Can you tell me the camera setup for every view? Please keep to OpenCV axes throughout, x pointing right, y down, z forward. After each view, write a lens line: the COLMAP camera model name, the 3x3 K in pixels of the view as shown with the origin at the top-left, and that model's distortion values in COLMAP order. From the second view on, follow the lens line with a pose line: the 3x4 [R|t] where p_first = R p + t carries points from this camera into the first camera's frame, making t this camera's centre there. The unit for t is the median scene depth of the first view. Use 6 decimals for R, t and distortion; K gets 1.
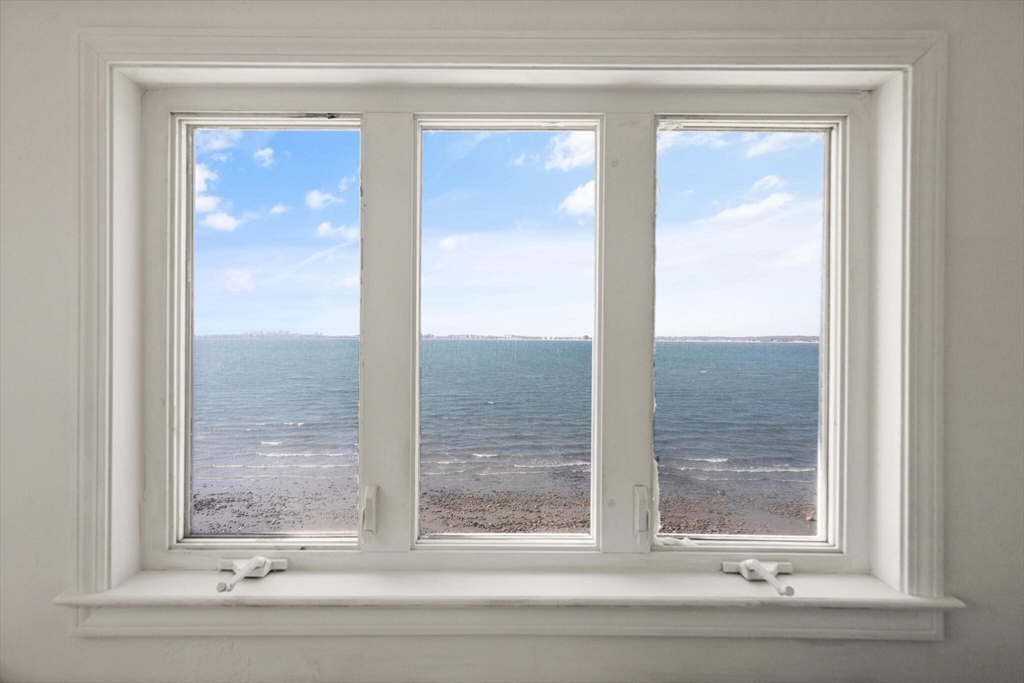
lens RADIAL K [[472.6, 0, 512.0], [0, 472.6, 341.5], [0, 0, 1]] dist [0.001582, 0.000321]
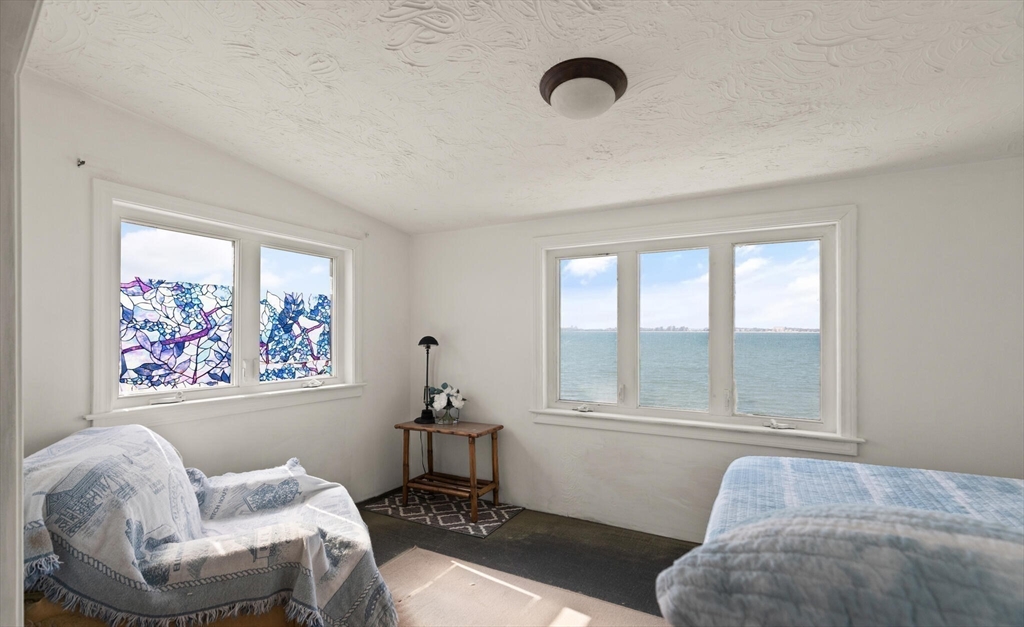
lens RADIAL K [[468.3, 0, 509.8], [0, 468.3, 328.4], [0, 0, 1]] dist [0.001074, 0.000078]
pose [[0.876680, -0.008283, -0.481003, 0.460738], [0.002832, 0.999923, -0.012057, 0.004602], [0.481066, 0.009208, 0.876636, -1.764586]]
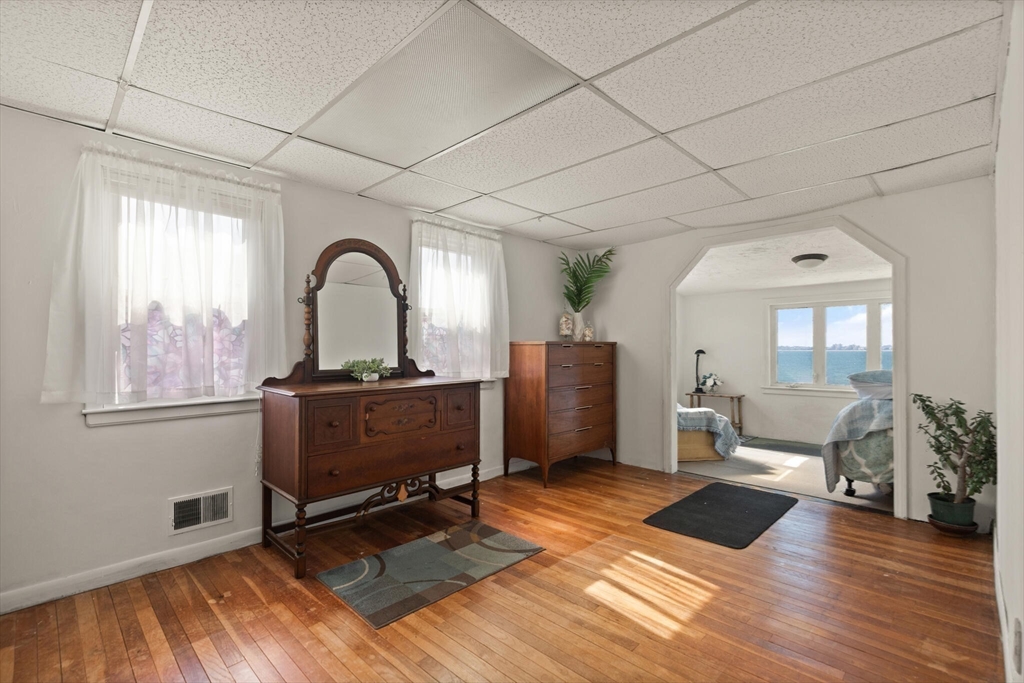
lens RADIAL K [[472.6, 0, 512.0], [0, 472.6, 341.5], [0, 0, 1]] dist [0.001582, 0.000321]
pose [[0.712407, -0.002097, -0.701763, 1.037698], [-0.011738, 0.999820, -0.014903, 0.034507], [0.701668, 0.018854, 0.712254, -5.278609]]
